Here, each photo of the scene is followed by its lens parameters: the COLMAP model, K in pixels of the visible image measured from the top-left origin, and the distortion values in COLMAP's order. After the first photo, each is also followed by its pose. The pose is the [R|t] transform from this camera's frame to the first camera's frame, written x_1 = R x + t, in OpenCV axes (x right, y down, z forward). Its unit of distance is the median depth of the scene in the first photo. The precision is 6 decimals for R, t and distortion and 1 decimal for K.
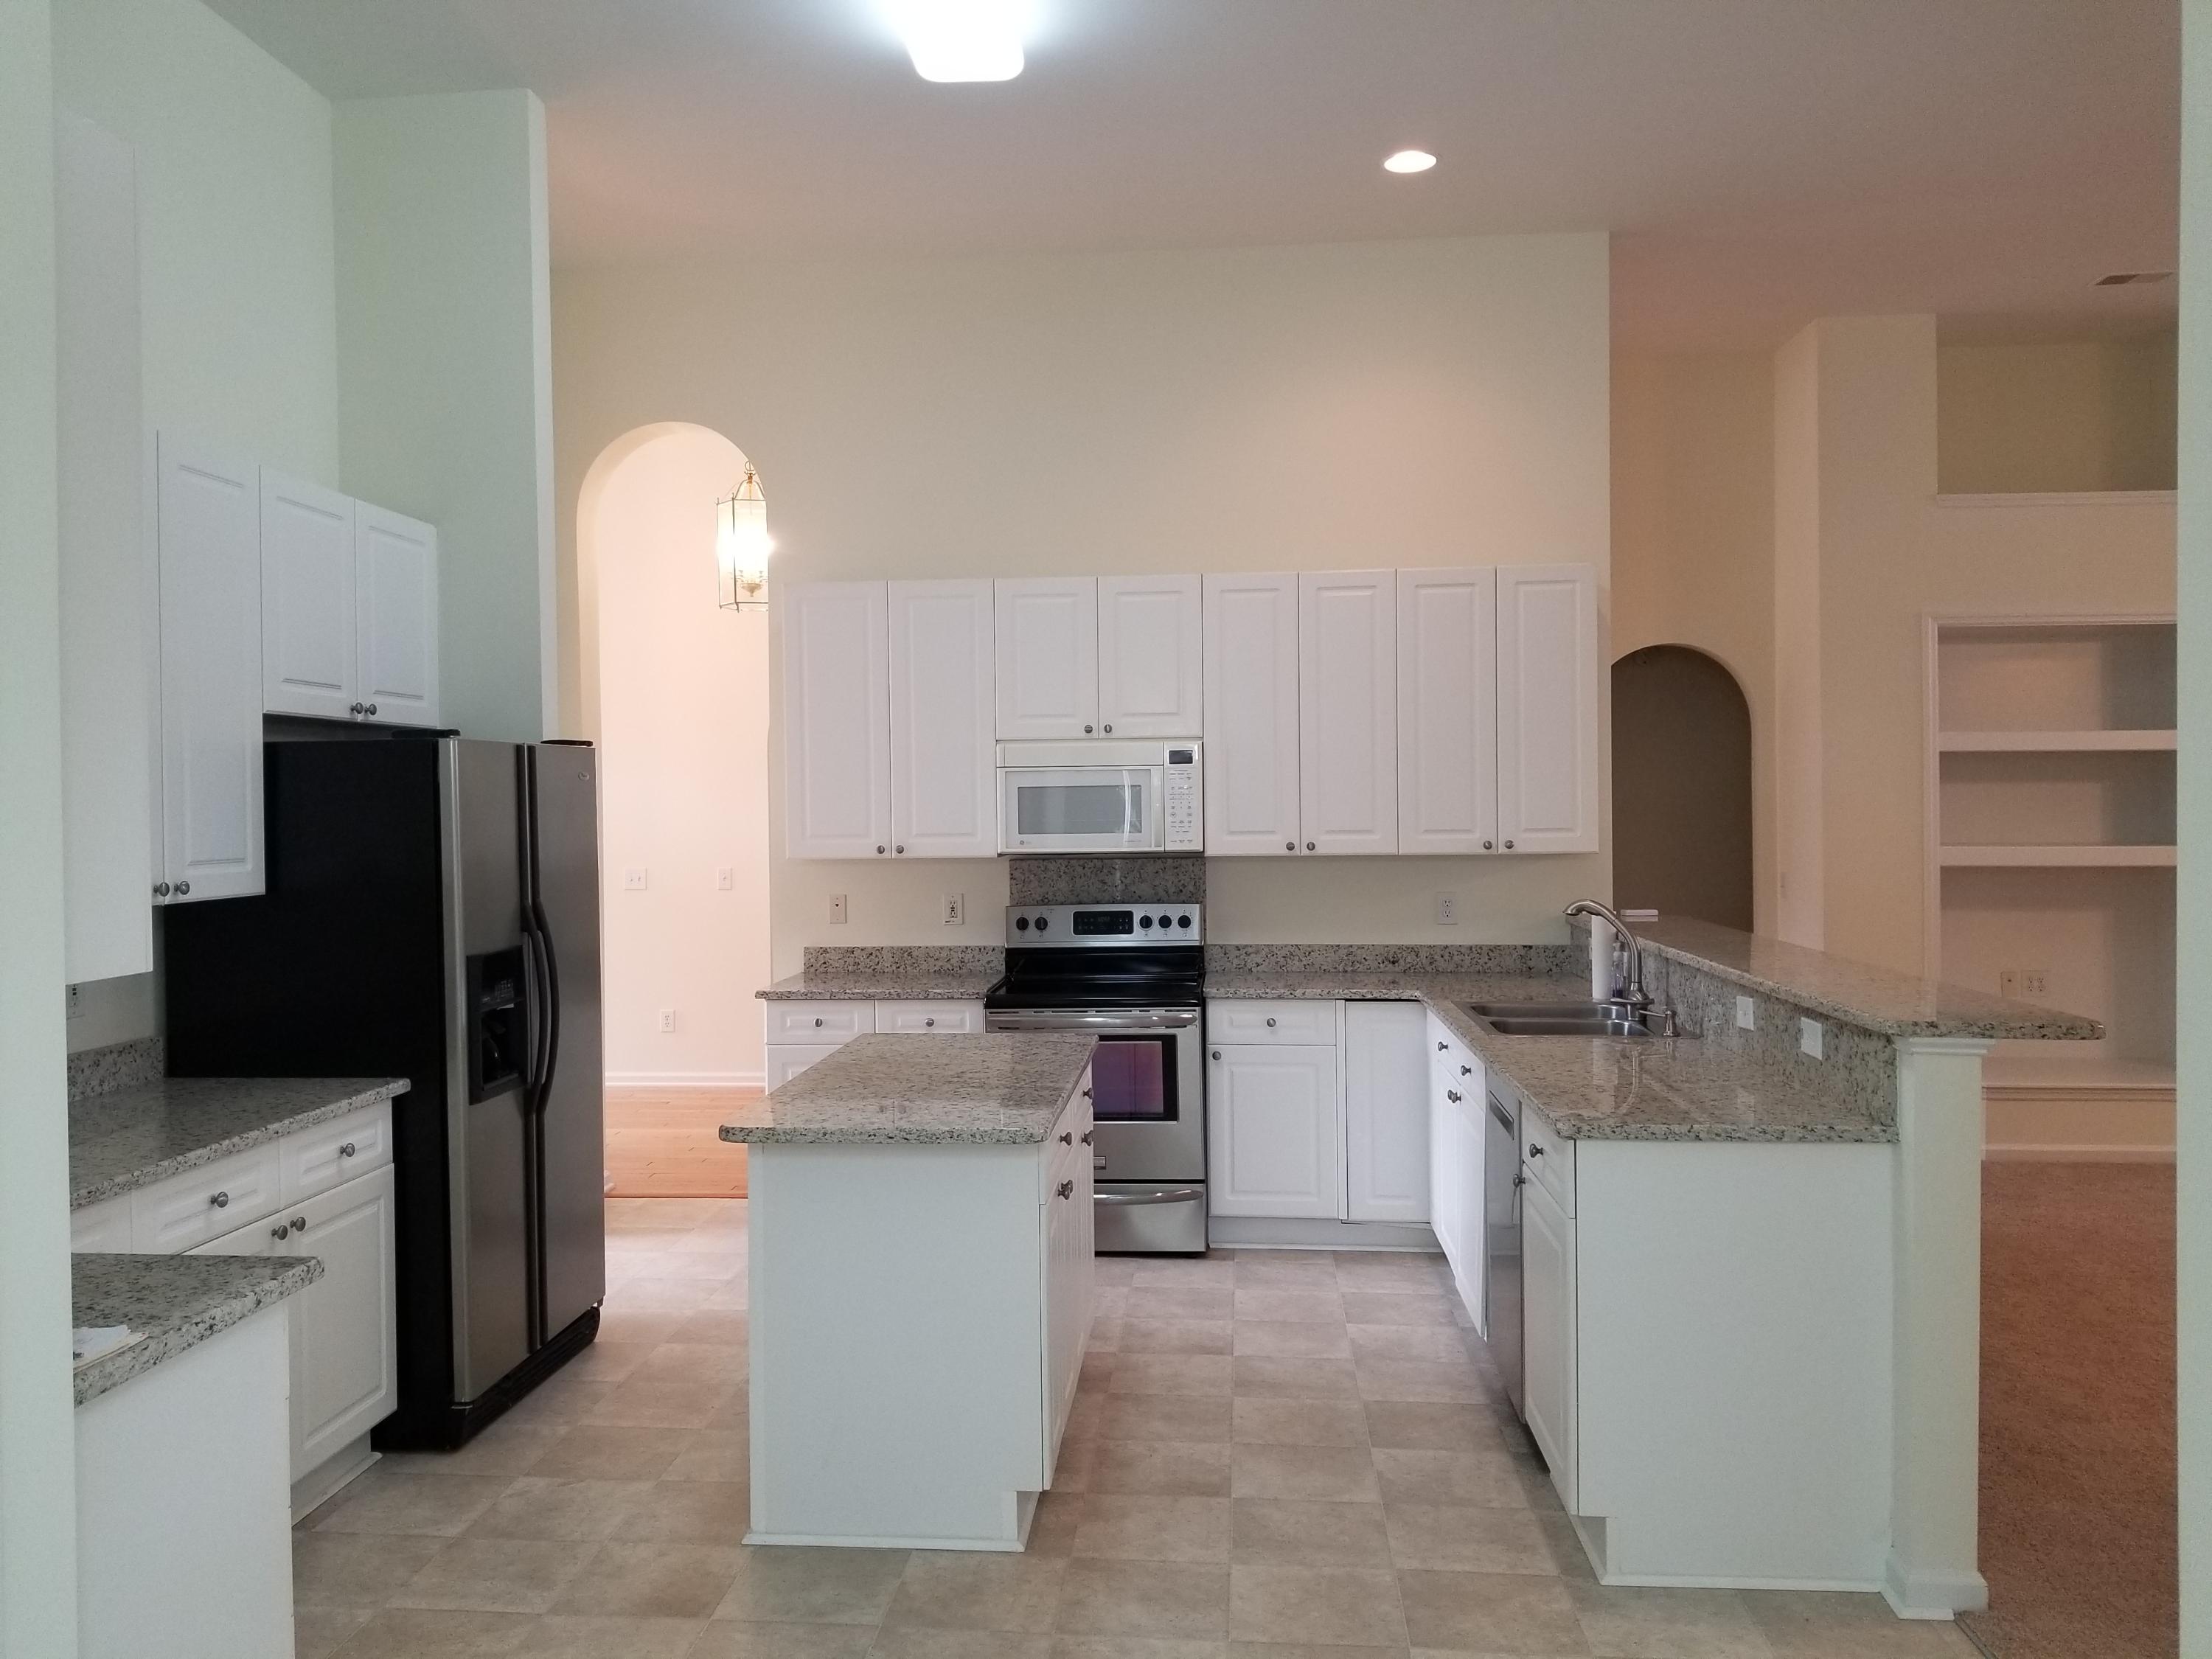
lens RADIAL K [[1733.3, 0, 1030.0], [0, 1733.3, 832.0], [0, 0, 1]] dist [0.039541, -0.002921]
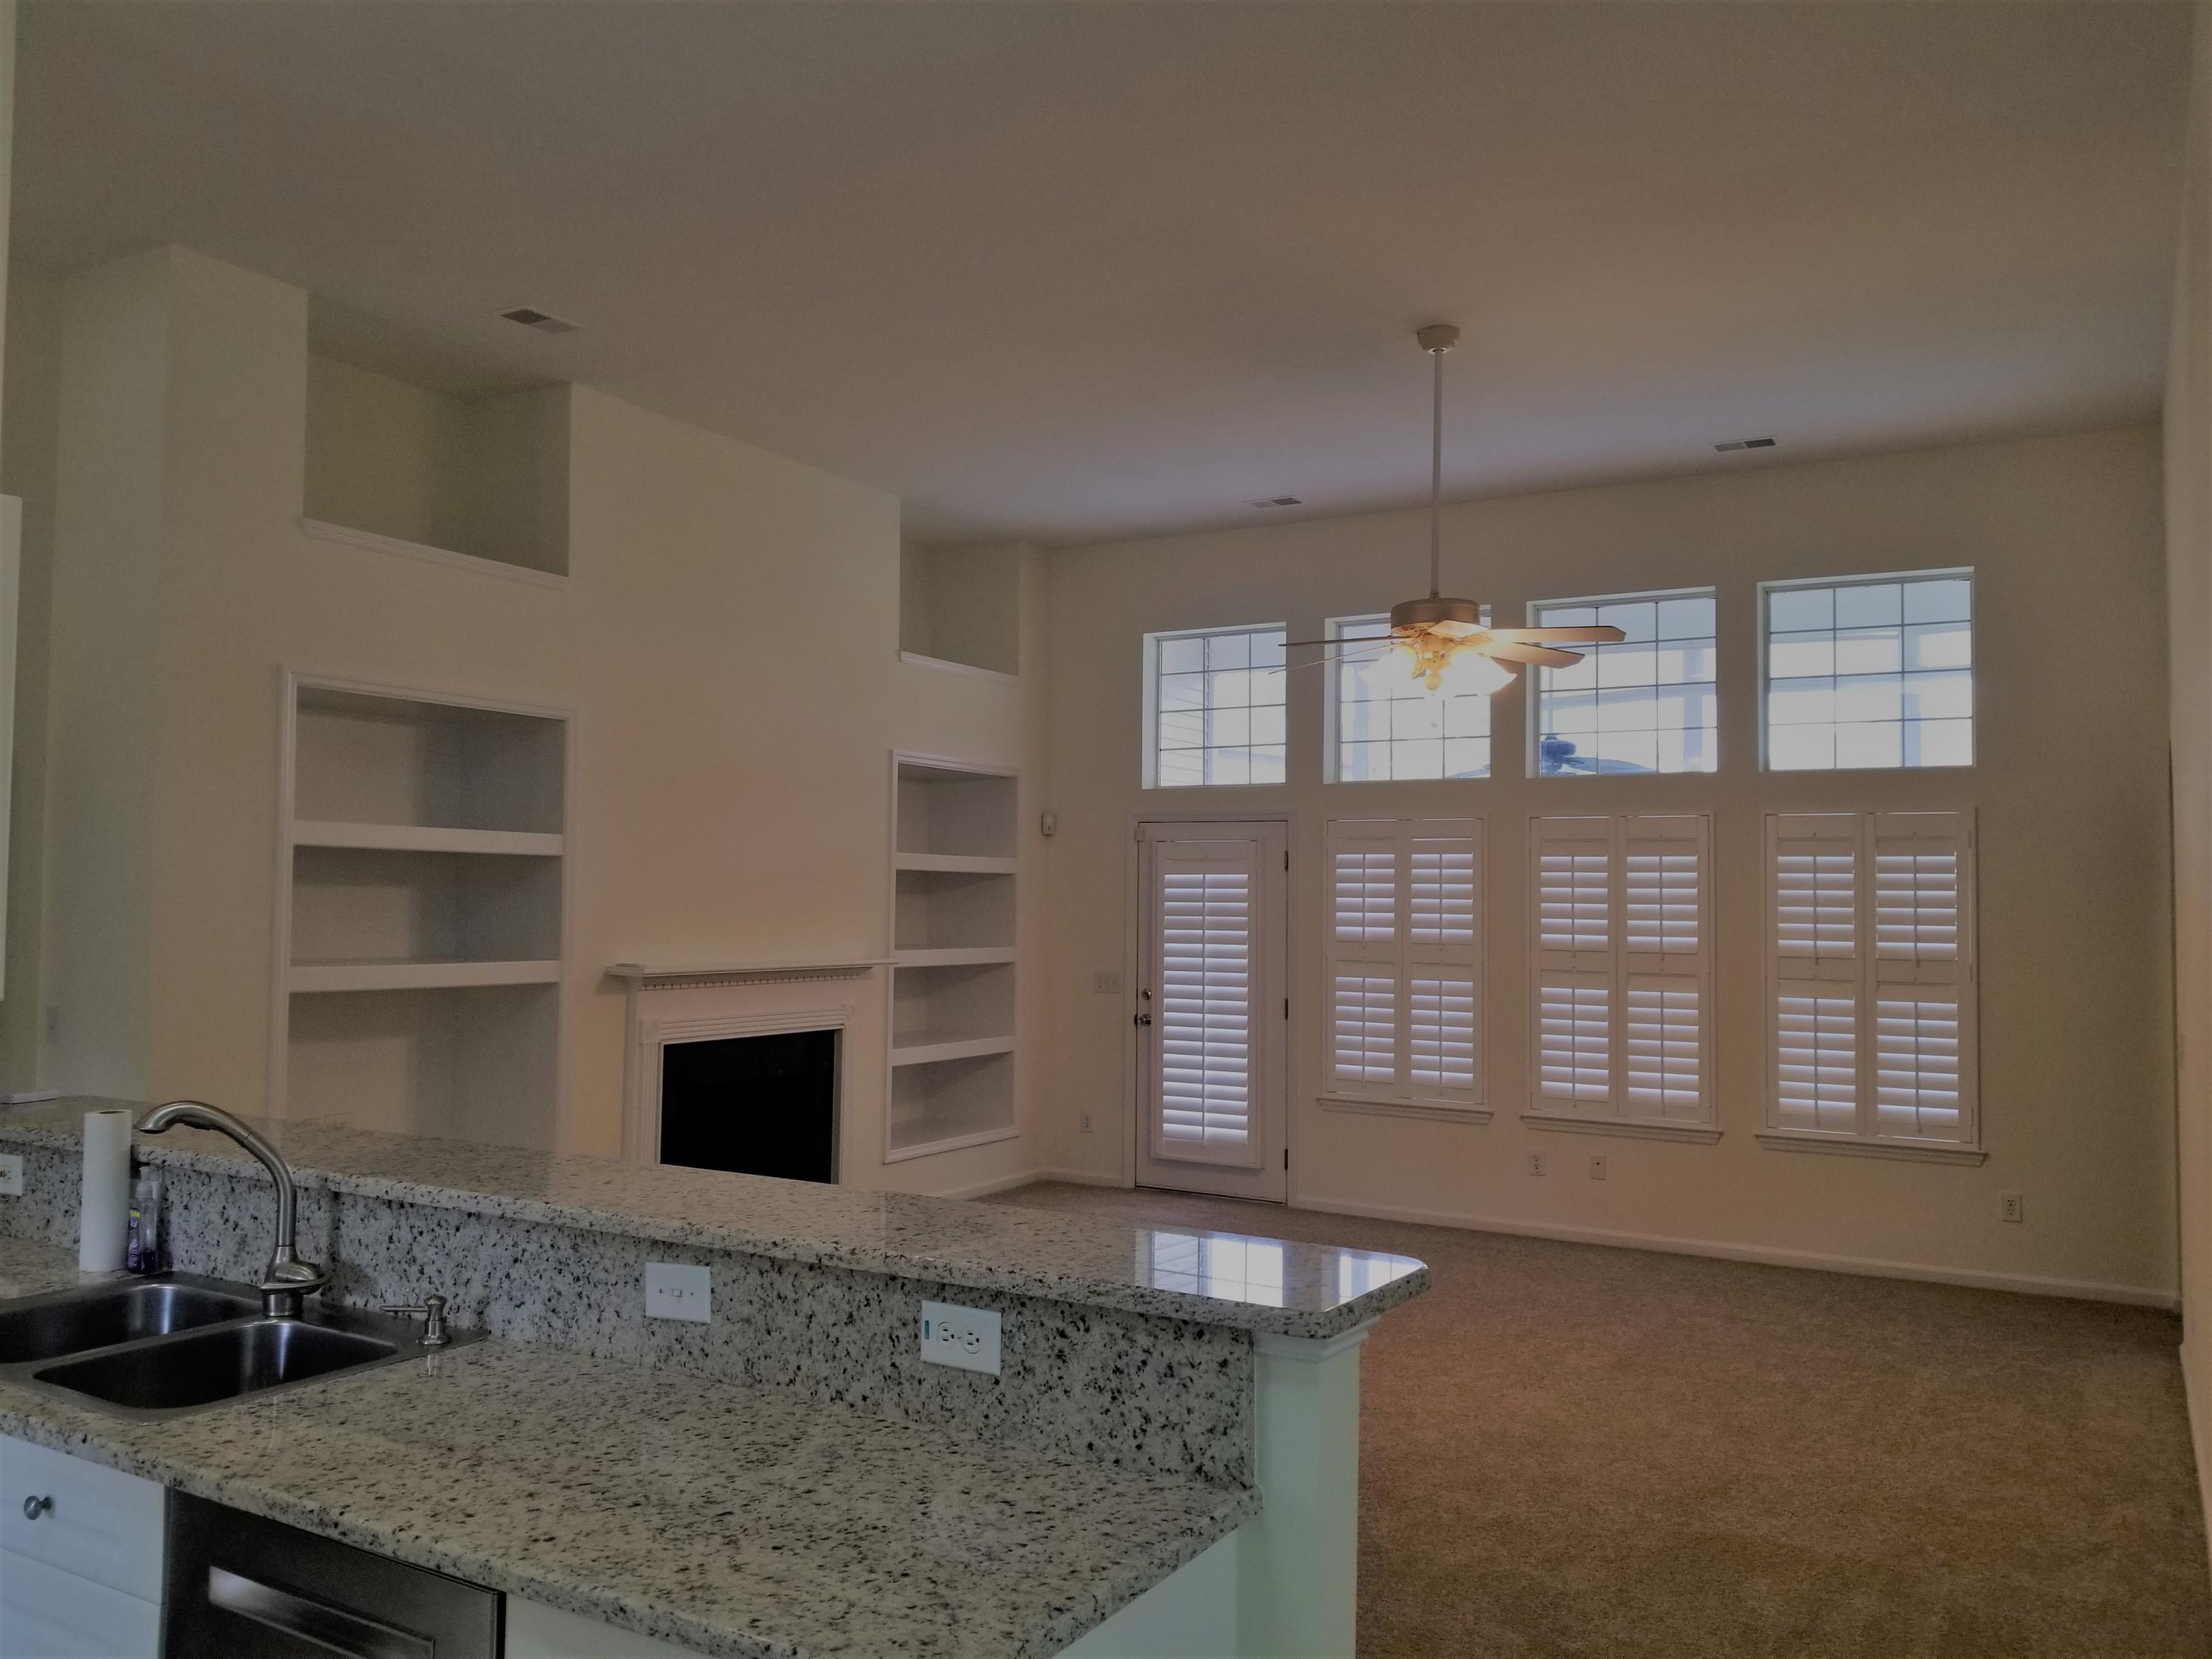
lens RADIAL K [[1733.3, 0, 1030.0], [0, 1733.3, 832.0], [0, 0, 1]] dist [0.039541, -0.002921]
pose [[0.427360, 0.048567, 0.902776, -0.043127], [-0.002083, 0.998606, -0.052737, -0.011217], [-0.904079, 0.020657, 0.426865, 0.373422]]
